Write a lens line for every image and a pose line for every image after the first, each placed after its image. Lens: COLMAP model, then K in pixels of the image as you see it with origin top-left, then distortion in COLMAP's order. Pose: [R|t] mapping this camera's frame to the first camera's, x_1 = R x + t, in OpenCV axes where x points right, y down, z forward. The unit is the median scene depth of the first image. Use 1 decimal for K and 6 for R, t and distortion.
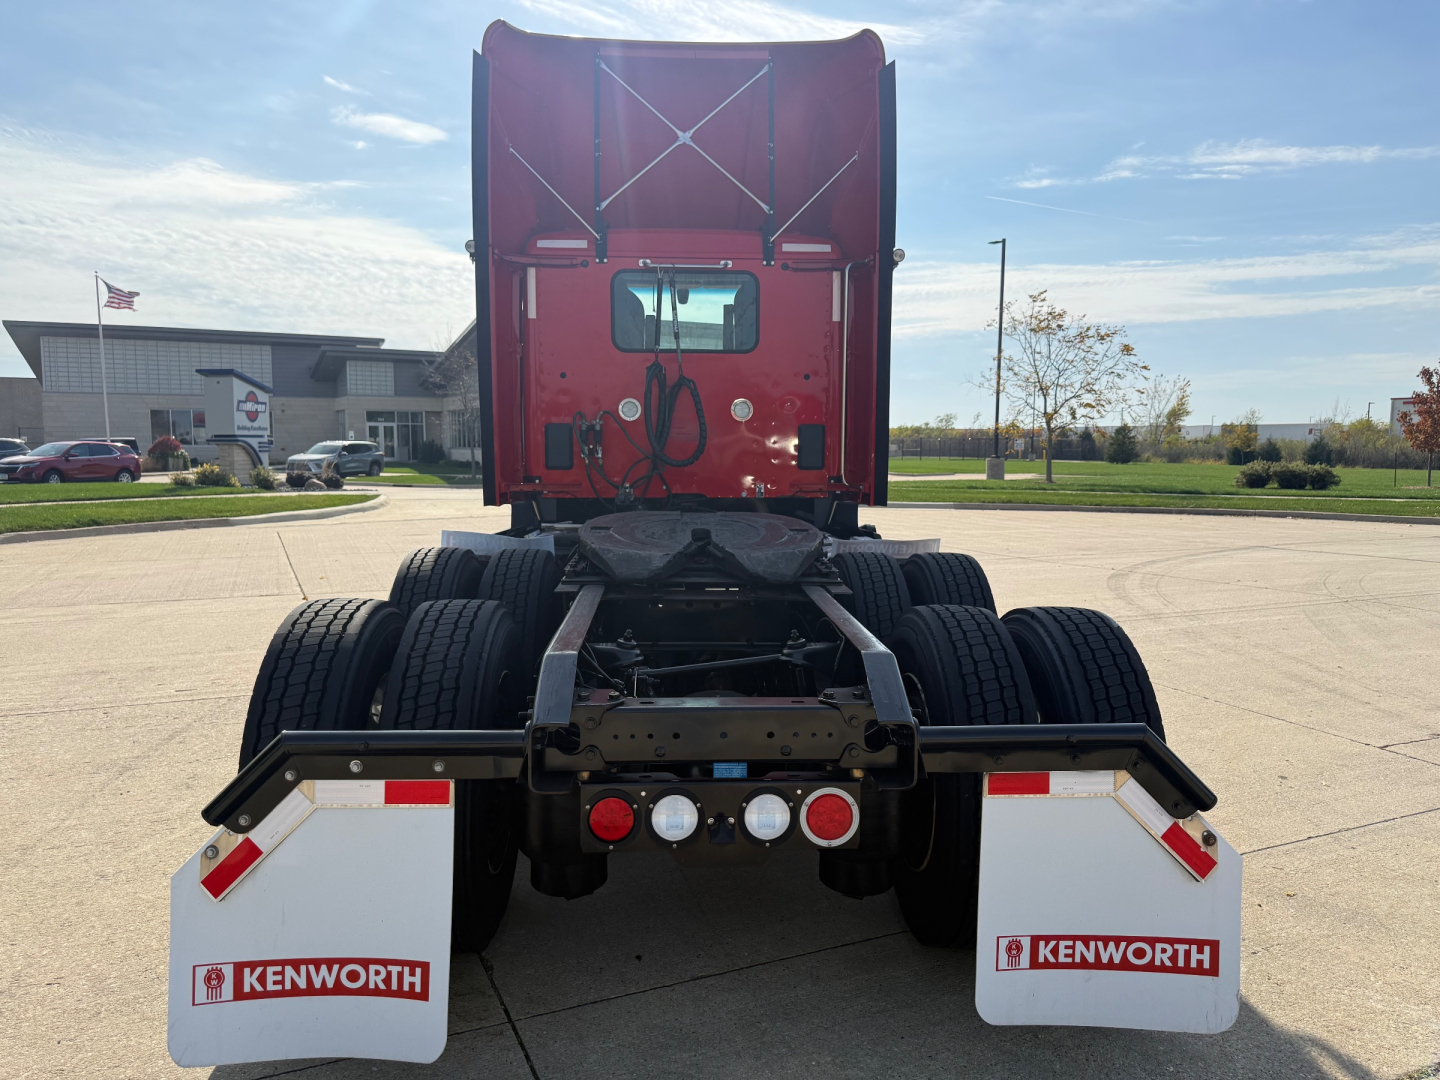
lens RADIAL K [[1027.5, 0, 716.9], [0, 1027.5, 554.4], [0, 0, 1]] dist [0.032078, -0.049438]
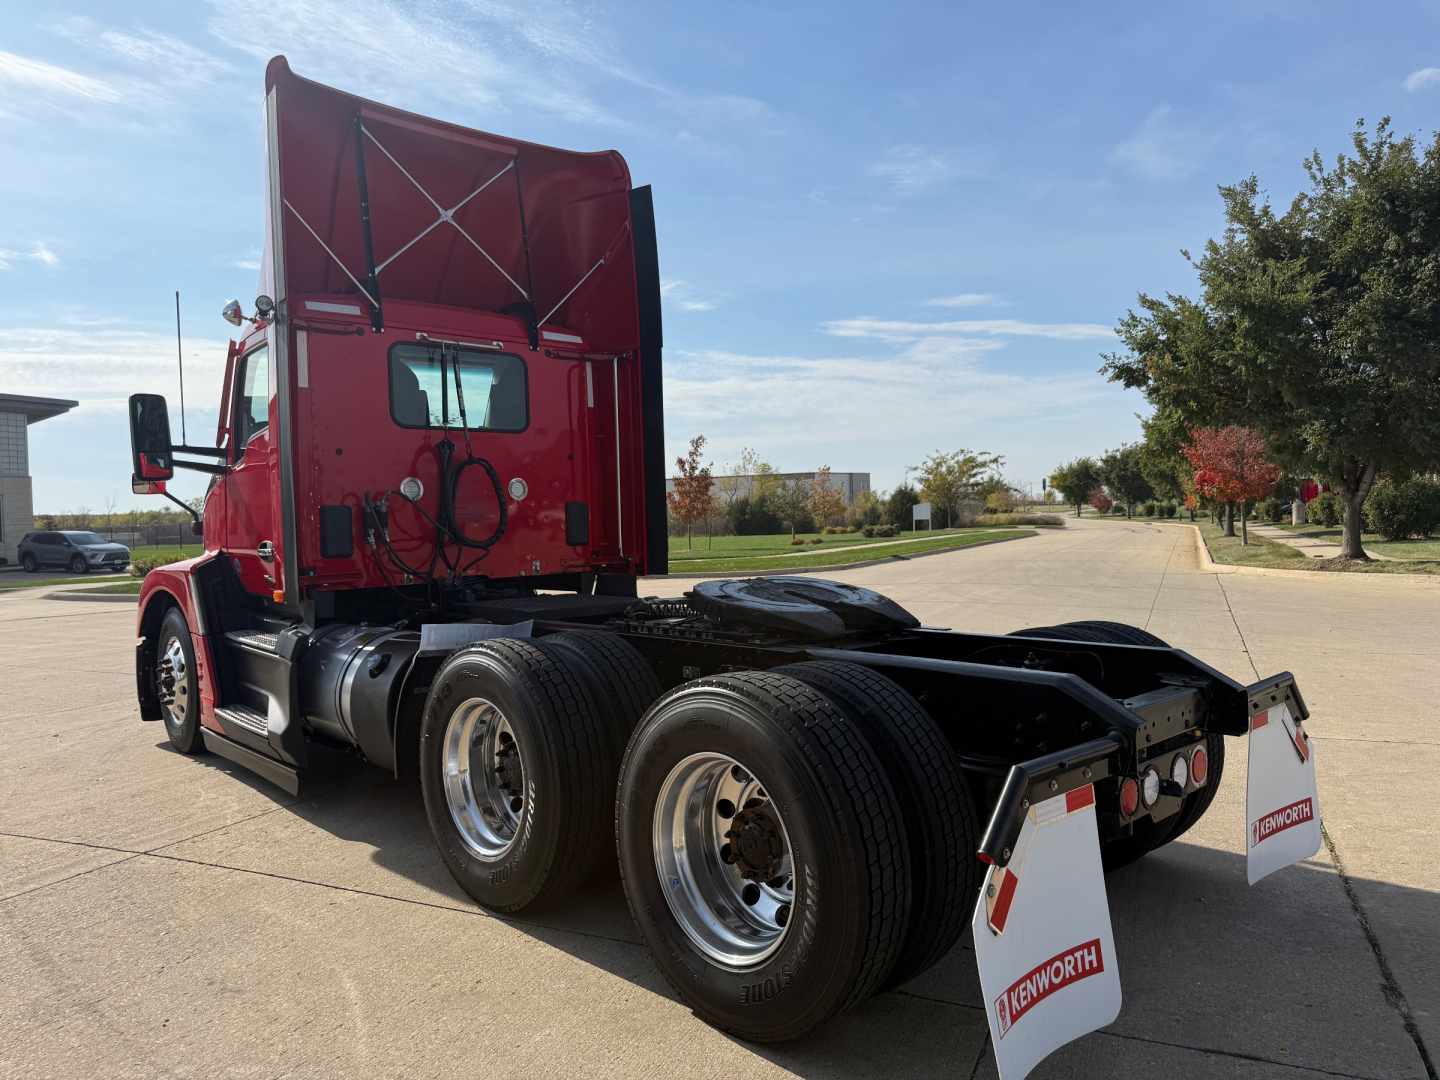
lens RADIAL K [[1027.5, 0, 714.6], [0, 1027.5, 552.3], [0, 0, 1]] dist [0.032078, -0.049438]
pose [[0.756274, -0.043946, 0.652777, -0.131959], [0.097267, 0.994206, -0.045757, -0.003841], [-0.646984, 0.098099, 0.756167, 0.032155]]
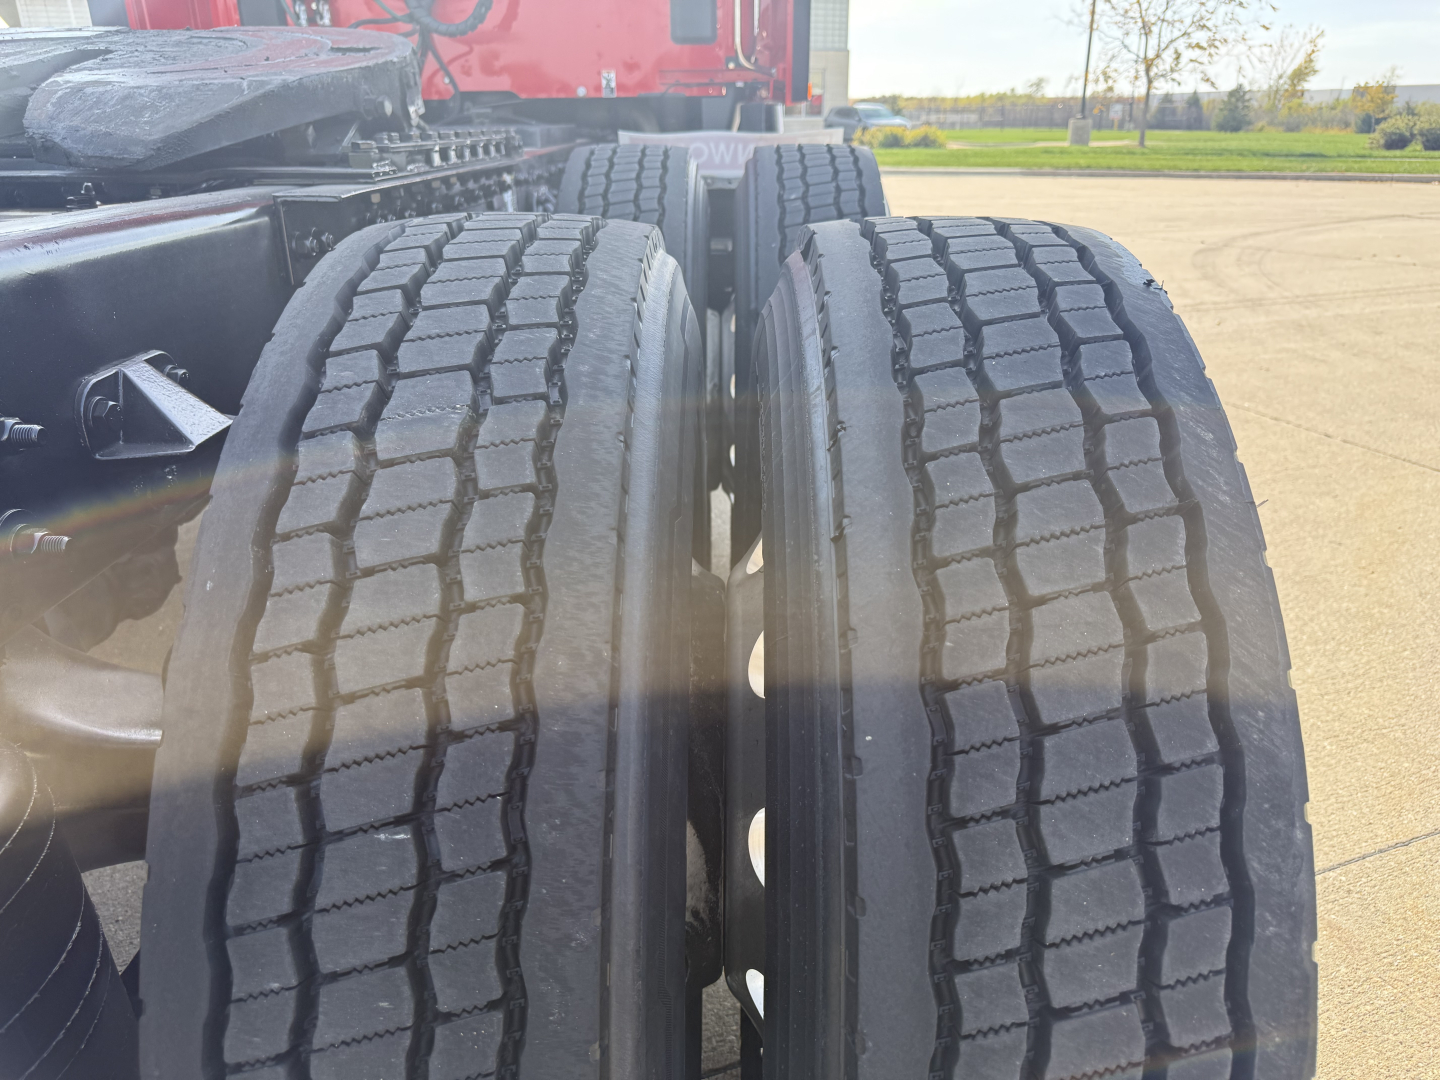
lens RADIAL K [[1027.5, 0, 704.0], [0, 1027.5, 525.0], [0, 0, 1]] dist [0.032078, -0.049438]
pose [[0.997312, 0.018563, -0.070885, 0.038335], [0.000770, 0.964672, 0.263452, 0.007623], [0.073271, -0.262799, 0.962065, 0.094392]]
